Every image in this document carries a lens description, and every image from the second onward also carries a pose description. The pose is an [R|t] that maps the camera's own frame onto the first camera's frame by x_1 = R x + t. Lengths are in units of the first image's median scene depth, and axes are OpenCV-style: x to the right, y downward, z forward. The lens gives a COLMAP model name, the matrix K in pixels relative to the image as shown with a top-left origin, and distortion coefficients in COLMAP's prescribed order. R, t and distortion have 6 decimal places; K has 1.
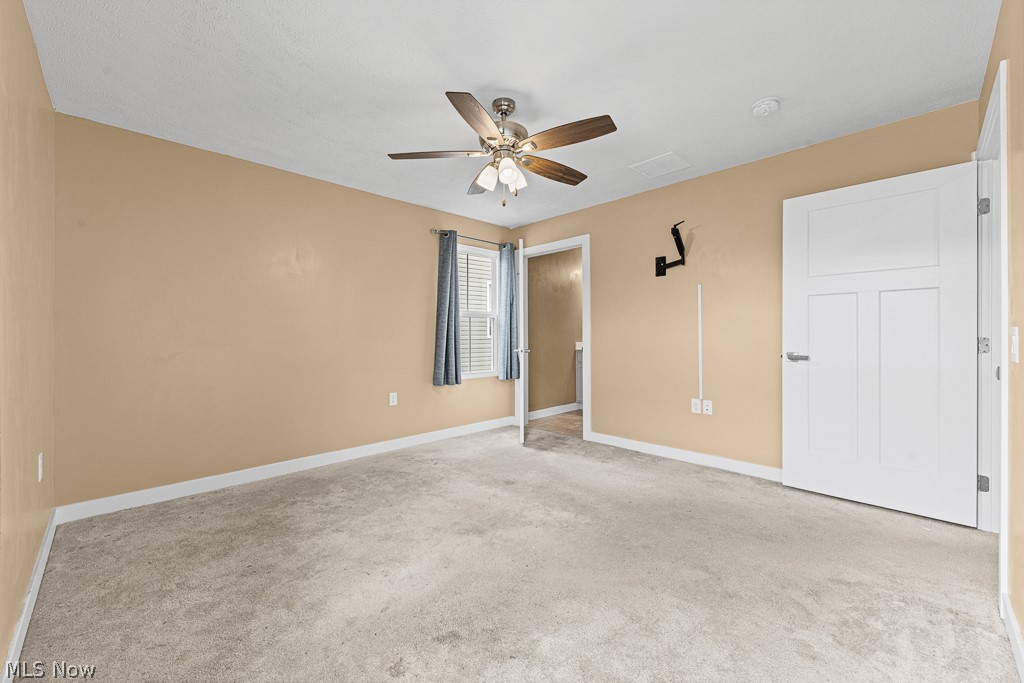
lens RADIAL K [[406.6, 0, 505.5], [0, 406.6, 340.7], [0, 0, 1]] dist [0.005979, -0.000632]
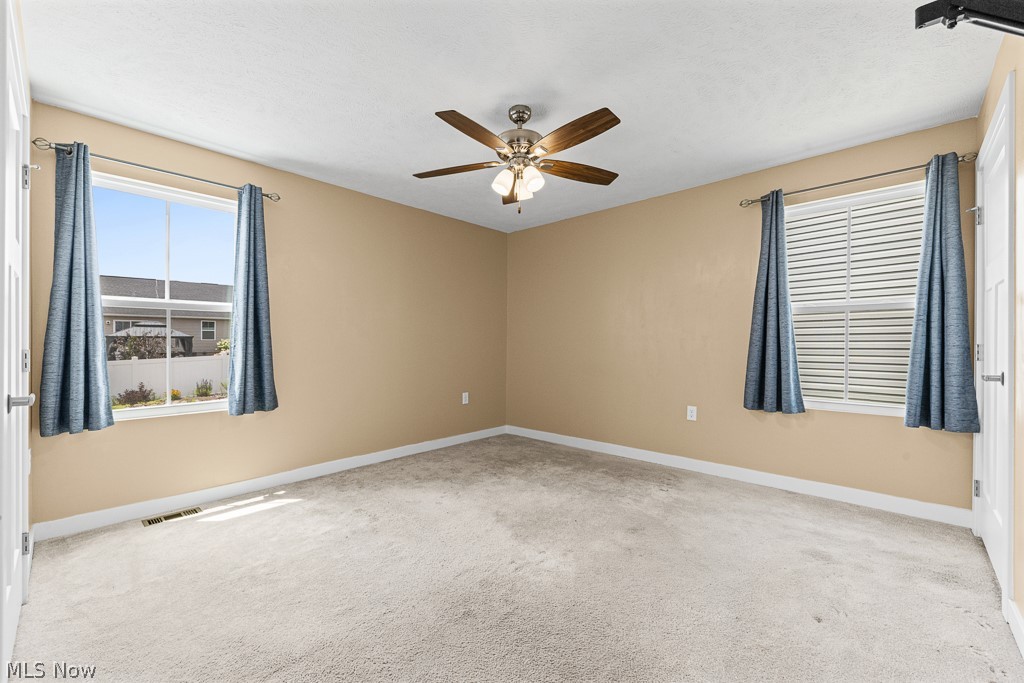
lens RADIAL K [[406.6, 0, 505.4], [0, 406.6, 341.9], [0, 0, 1]] dist [0.005979, -0.000632]
pose [[0.042126, -0.001268, -0.999112, 0.770701], [-0.008208, 0.999965, -0.001616, -0.009418], [0.999079, 0.008269, 0.042114, 0.714956]]
